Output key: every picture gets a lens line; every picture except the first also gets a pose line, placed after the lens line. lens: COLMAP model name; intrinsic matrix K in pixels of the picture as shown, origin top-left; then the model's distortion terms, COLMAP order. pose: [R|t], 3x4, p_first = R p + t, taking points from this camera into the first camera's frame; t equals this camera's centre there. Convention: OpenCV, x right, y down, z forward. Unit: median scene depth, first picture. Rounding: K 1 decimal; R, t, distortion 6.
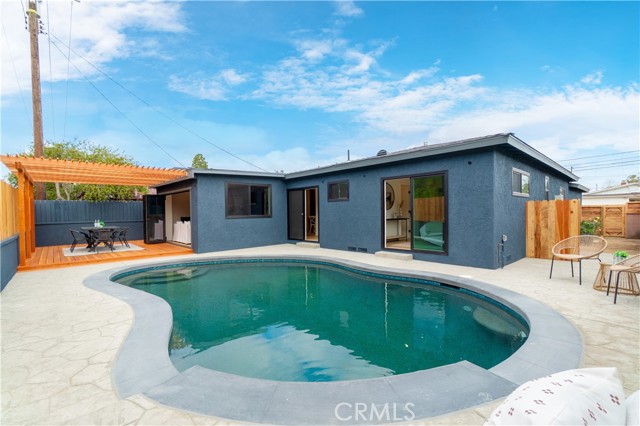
lens RADIAL K [[287.0, 0, 313.6], [0, 287.0, 213.8], [0, 0, 1]] dist [0.005126, -0.000169]
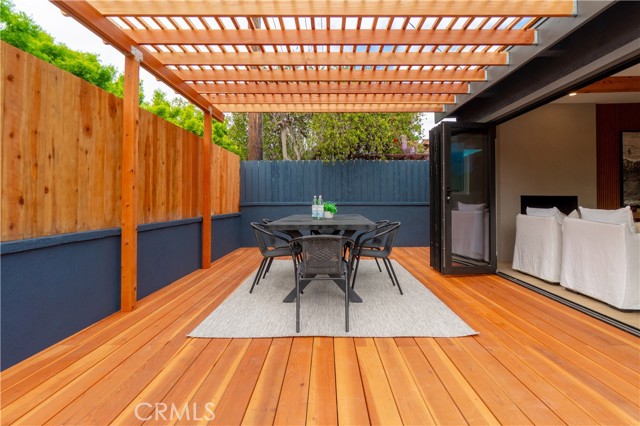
lens RADIAL K [[316.8, 0, 336.0], [0, 316.8, 193.8], [0, 0, 1]] dist [0.002662, -0.003526]
pose [[0.760956, -0.000517, -0.648803, -0.469774], [-0.011179, 0.999841, -0.013908, 0.021976], [0.648707, 0.017836, 0.760829, 0.690045]]
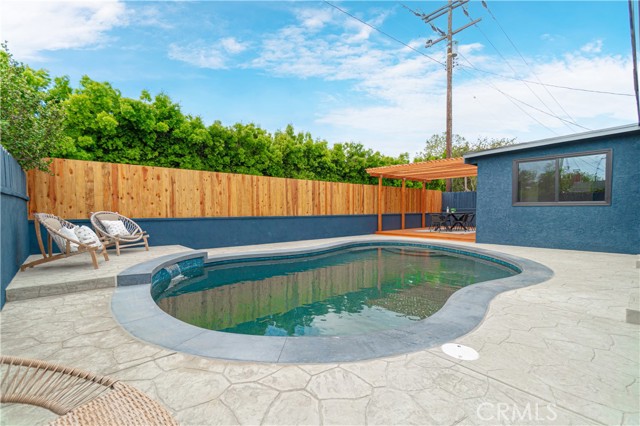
lens RADIAL K [[287.0, 0, 320.7], [0, 287.0, 213.2], [0, 0, 1]] dist [0.005126, -0.000169]
pose [[-0.019632, 0.028937, -0.999388, 0.492913], [-0.000314, 0.999581, 0.028949, 0.011204], [0.999807, 0.000882, -0.019614, 0.443662]]
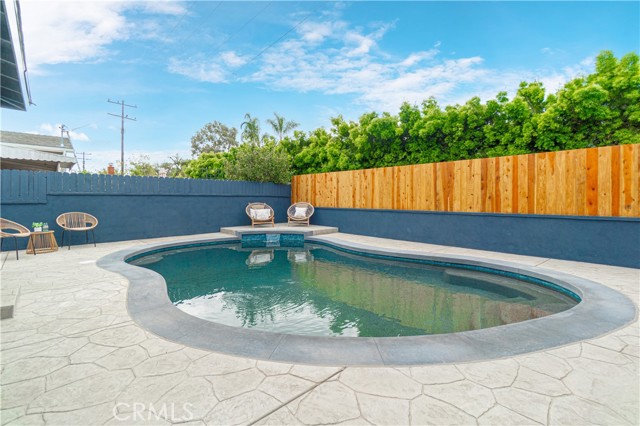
lens RADIAL K [[287.0, 0, 317.2], [0, 287.0, 208.5], [0, 0, 1]] dist [0.005126, -0.000169]
pose [[-0.999568, 0.015506, -0.024974, -0.089386], [0.014647, 0.999307, 0.034209, 0.011437], [0.025487, 0.033828, -0.999103, 1.007912]]
